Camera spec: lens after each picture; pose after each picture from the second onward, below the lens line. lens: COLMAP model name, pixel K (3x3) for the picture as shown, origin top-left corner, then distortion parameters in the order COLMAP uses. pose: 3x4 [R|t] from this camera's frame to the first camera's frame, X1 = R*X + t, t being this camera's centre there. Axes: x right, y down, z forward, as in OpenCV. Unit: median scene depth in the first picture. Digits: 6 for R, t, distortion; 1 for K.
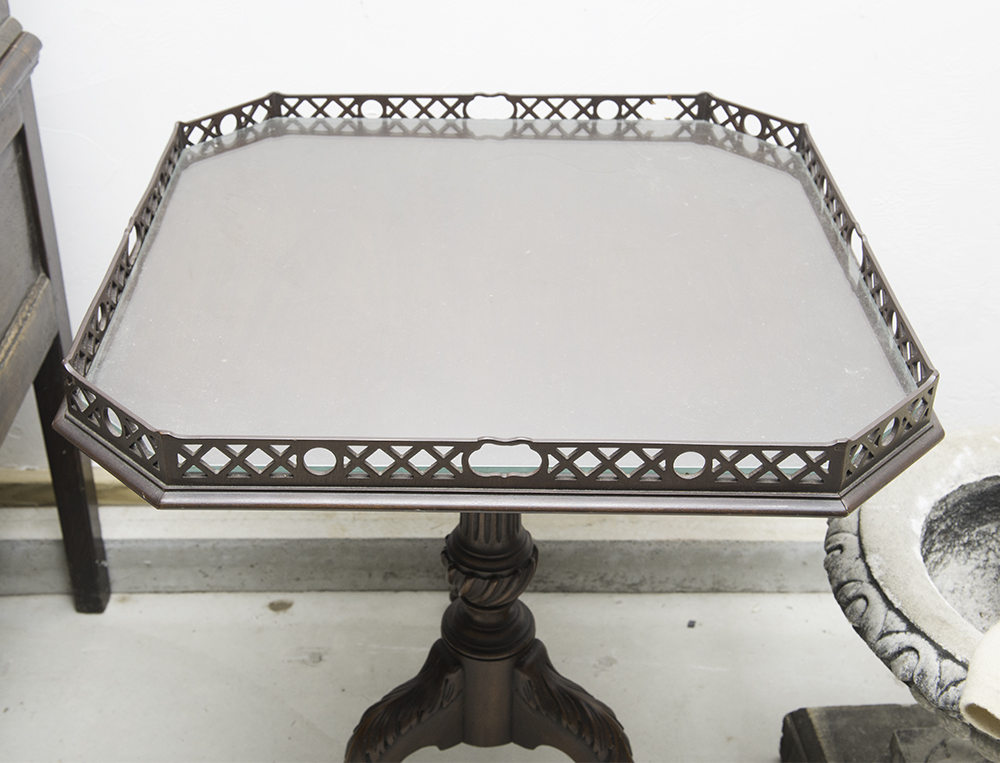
lens RADIAL K [[1362.4, 0, 483.2], [0, 1362.4, 379.9], [0, 0, 1]] dist [0.114816, 0.025055]
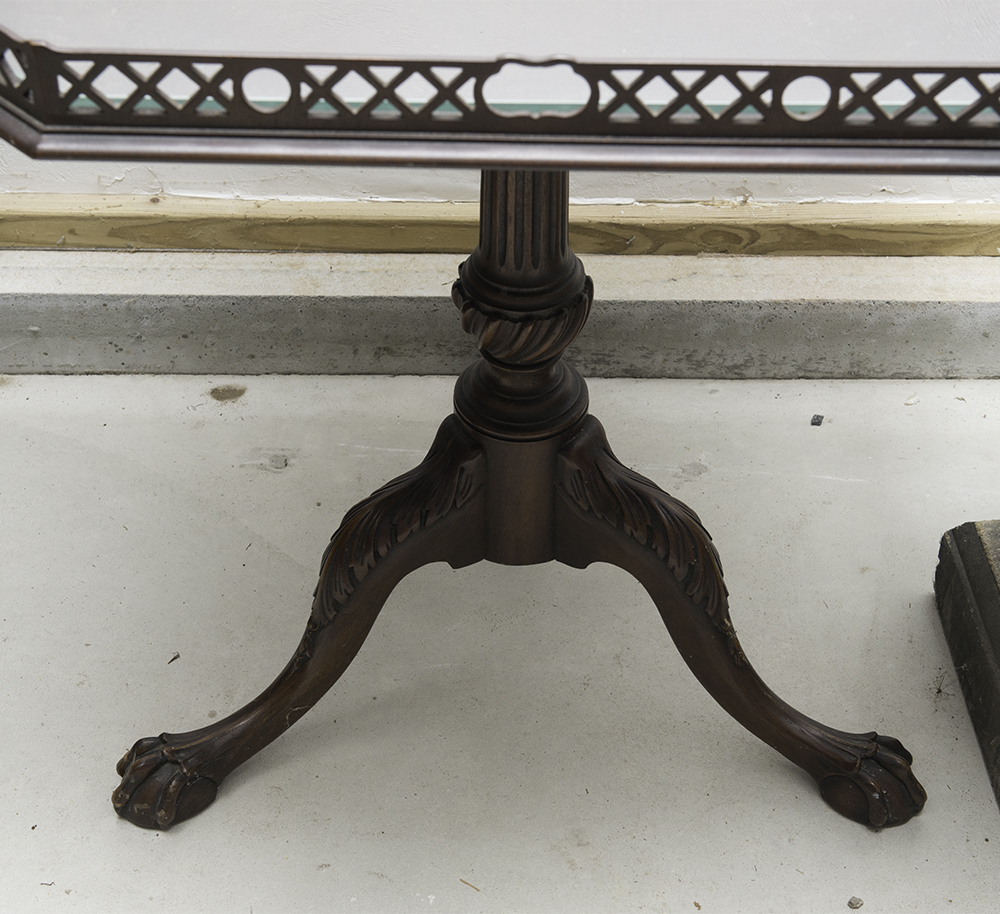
lens RADIAL K [[2000.3, 0, 506.2], [0, 2000.3, 456.7], [0, 0, 1]] dist [0.169058, 0.309207]
pose [[0.999914, 0.003791, -0.012530, 0.009171], [-0.001864, 0.988631, 0.150352, 0.057122], [0.012957, -0.150315, 0.988553, -0.018436]]
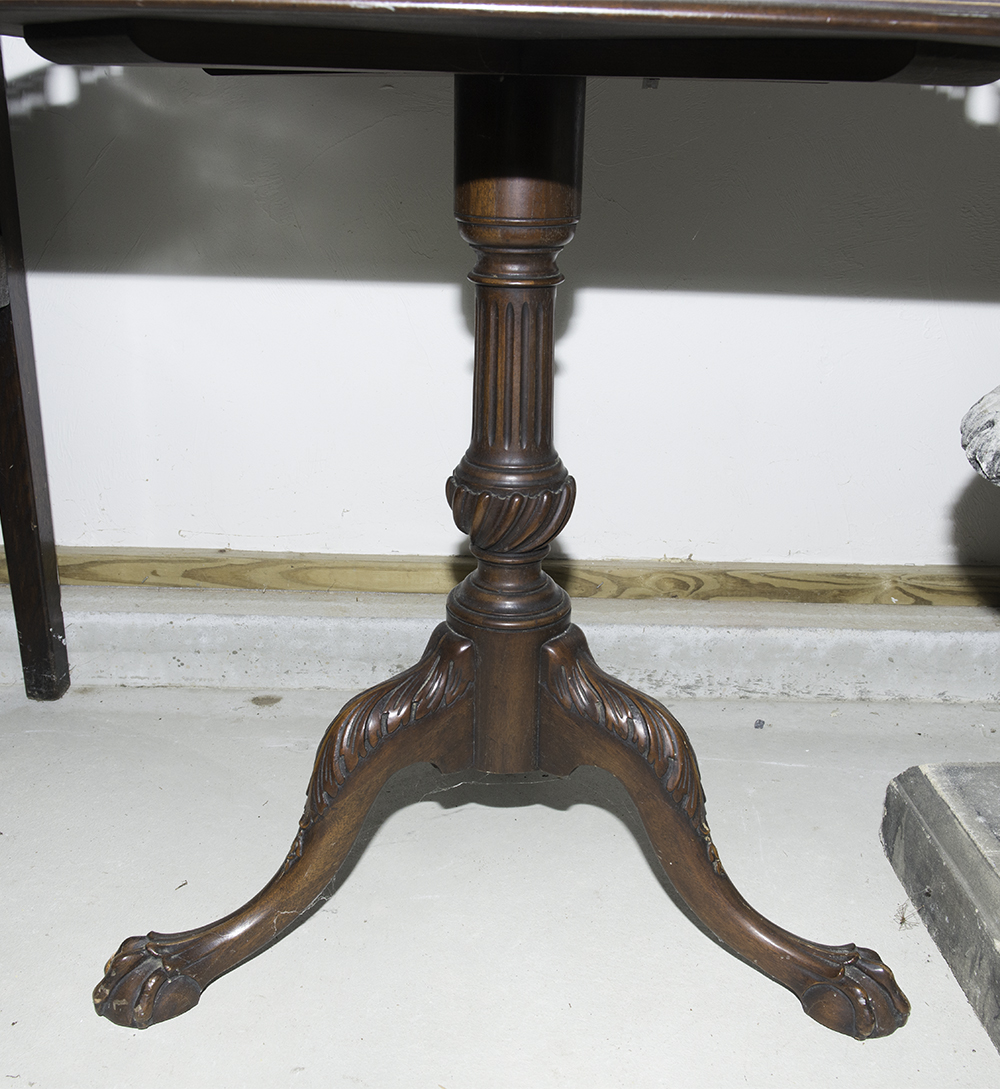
lens RADIAL K [[1214.3, 0, 500.0], [0, 1214.3, 544.5], [0, 0, 1]] dist [-0.006801, -0.011088]
pose [[0.999709, 0.011729, -0.021088, 0.013113], [-0.015561, 0.981284, -0.191934, 0.283034], [0.018442, 0.192206, 0.981181, 0.341502]]
